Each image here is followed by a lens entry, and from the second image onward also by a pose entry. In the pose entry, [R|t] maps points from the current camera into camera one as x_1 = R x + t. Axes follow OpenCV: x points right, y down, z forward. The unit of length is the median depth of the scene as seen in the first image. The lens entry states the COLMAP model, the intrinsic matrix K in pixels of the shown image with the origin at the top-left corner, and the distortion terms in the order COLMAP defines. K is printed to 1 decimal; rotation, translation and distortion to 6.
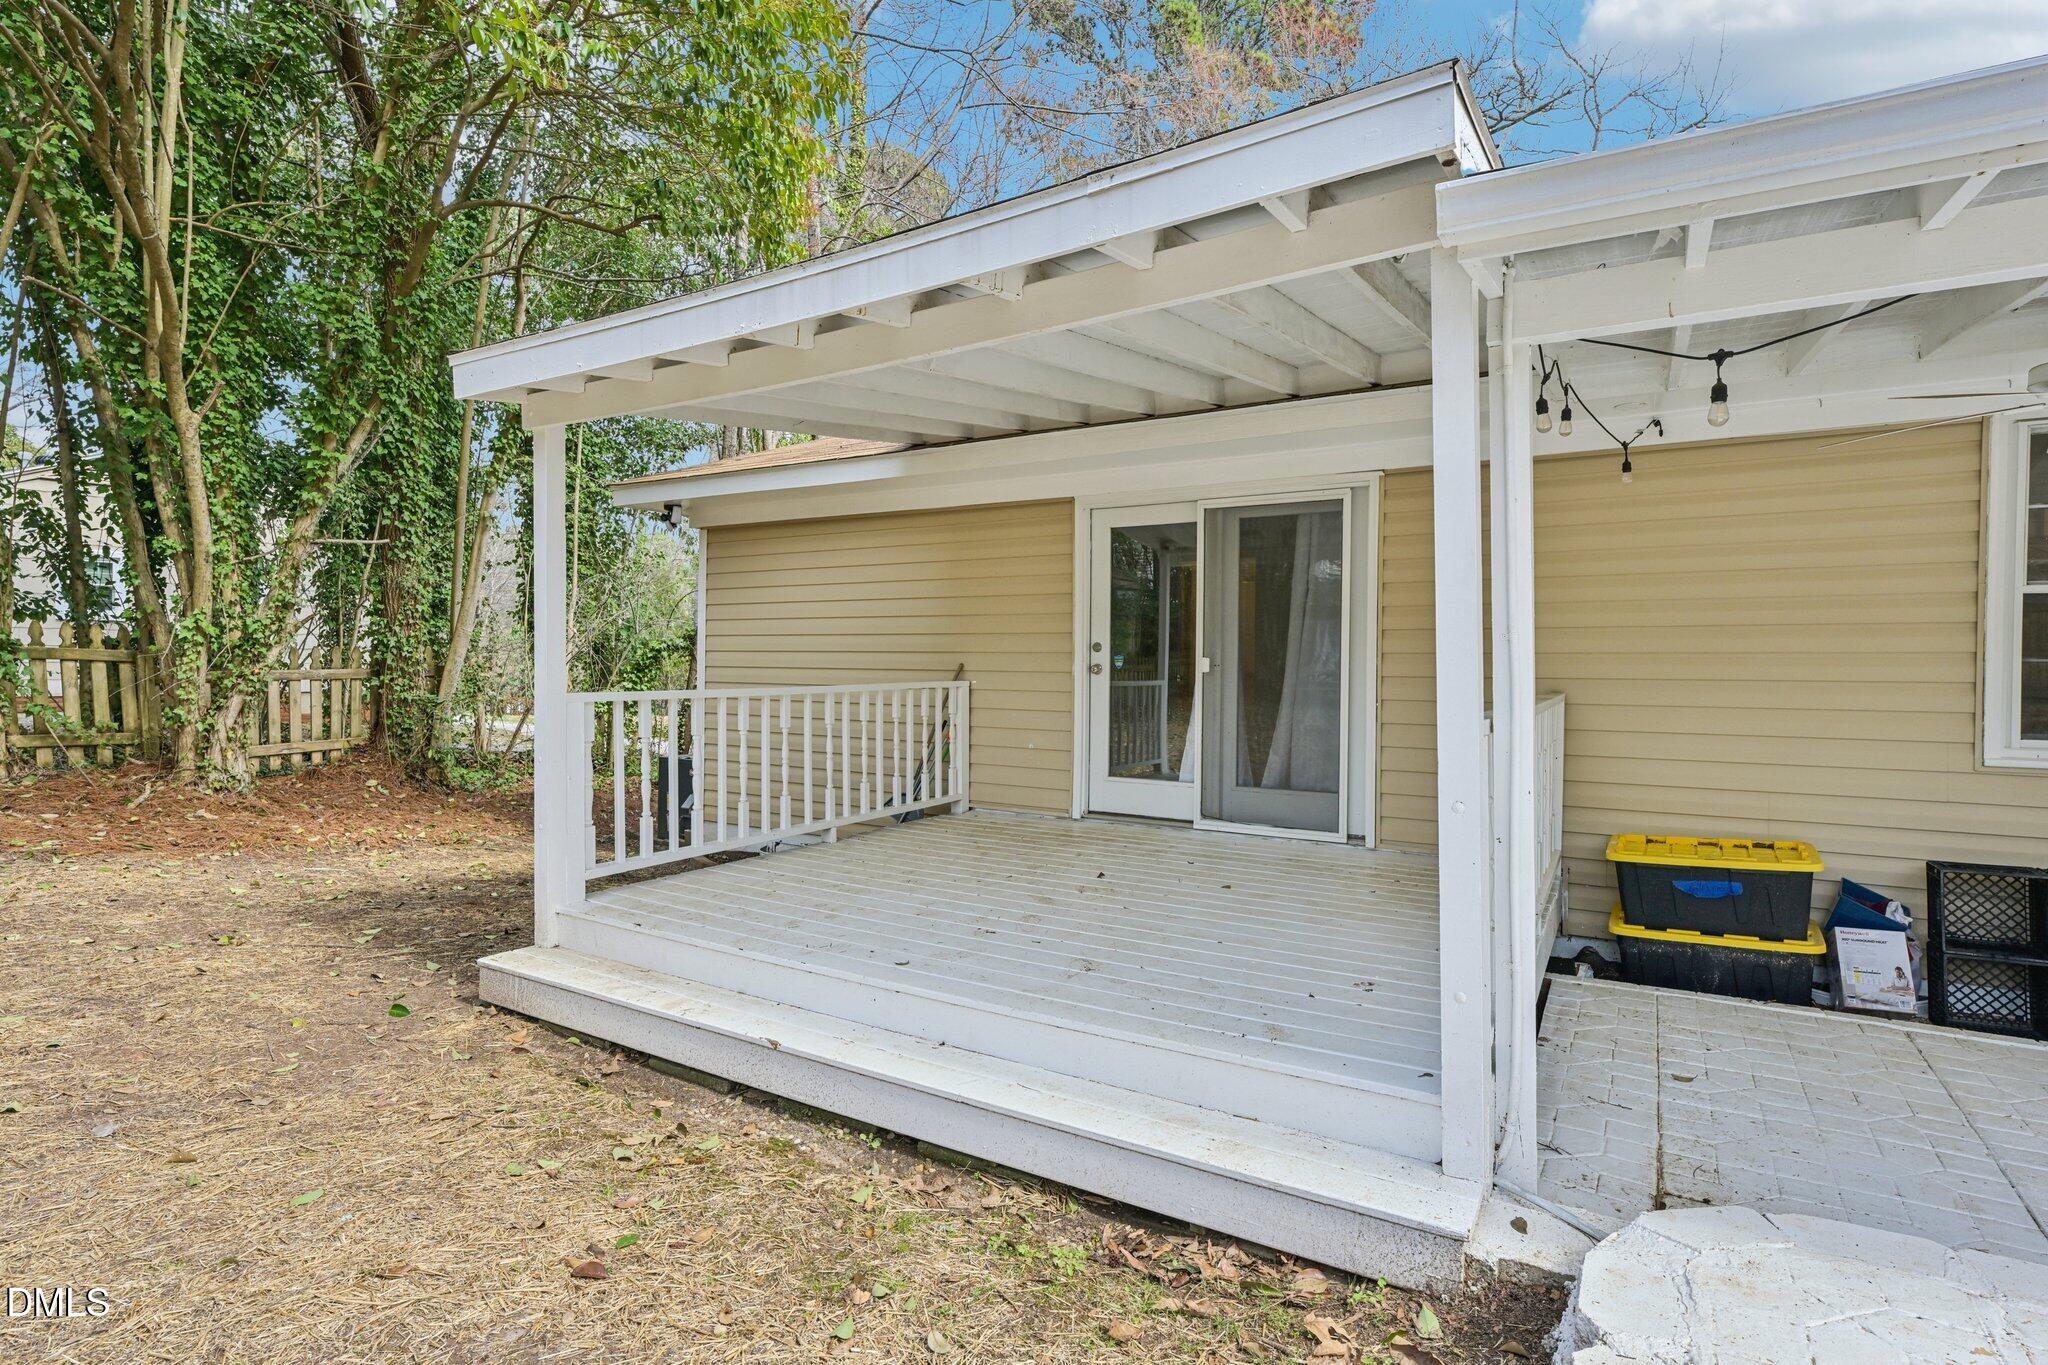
lens RADIAL K [[1012.1, 0, 1024.8], [0, 1012.1, 687.0], [0, 0, 1]] dist [0.000863, 0.000679]
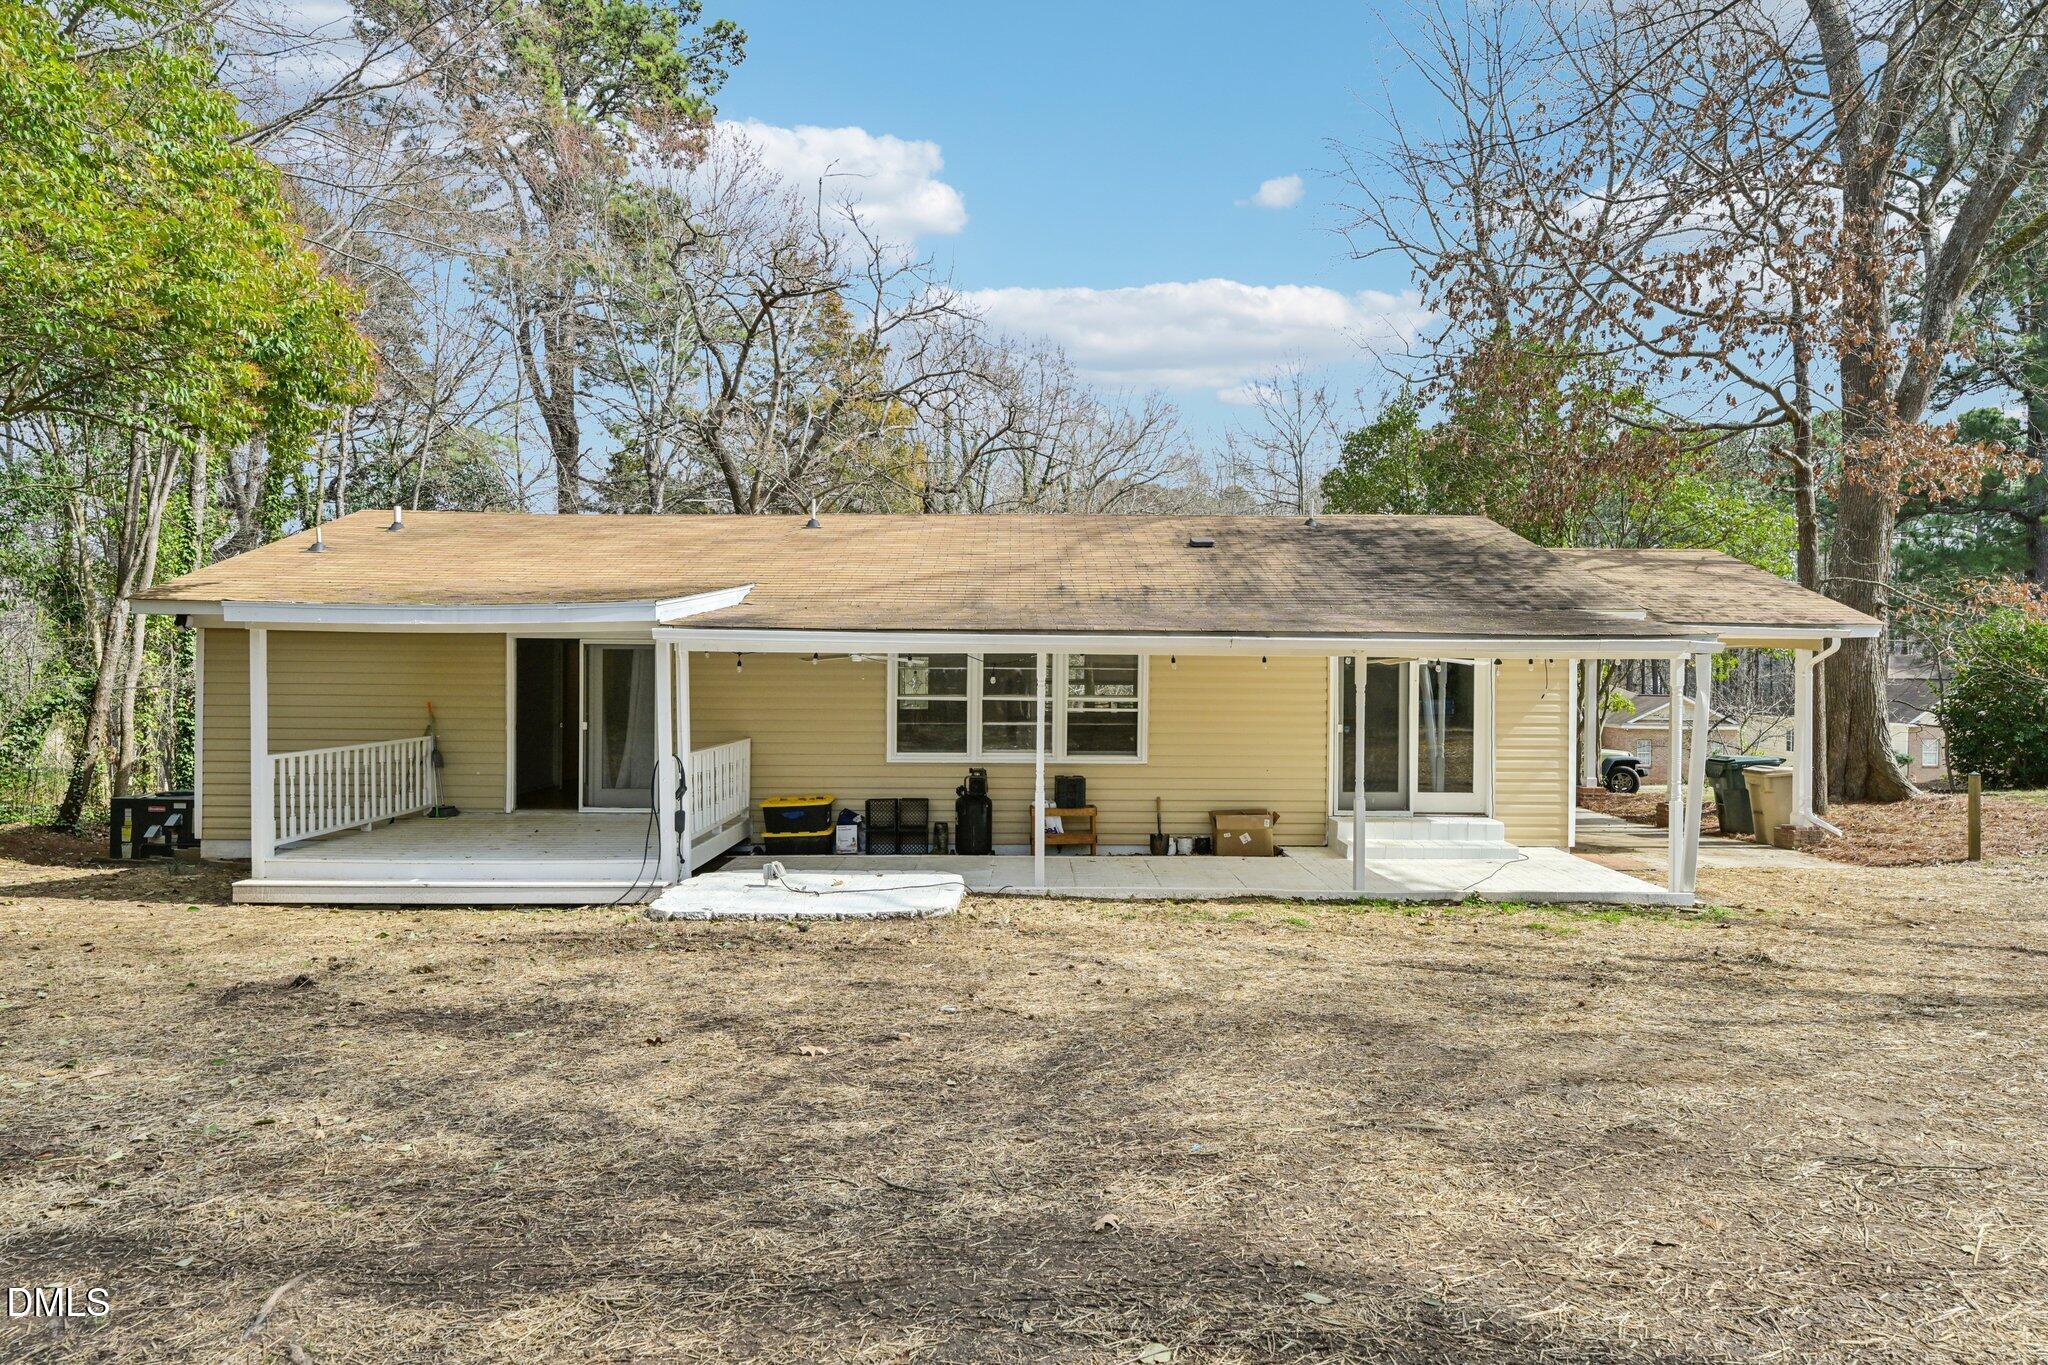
lens RADIAL K [[1193.5, 0, 1025.6], [0, 1193.5, 674.0], [0, 0, 1]] dist [0.022996, 0.000112]
pose [[0.850975, -0.002236, 0.525202, -0.290624], [0.013719, 0.999744, -0.017972, -0.066288], [-0.525028, 0.022499, 0.850788, -1.314332]]
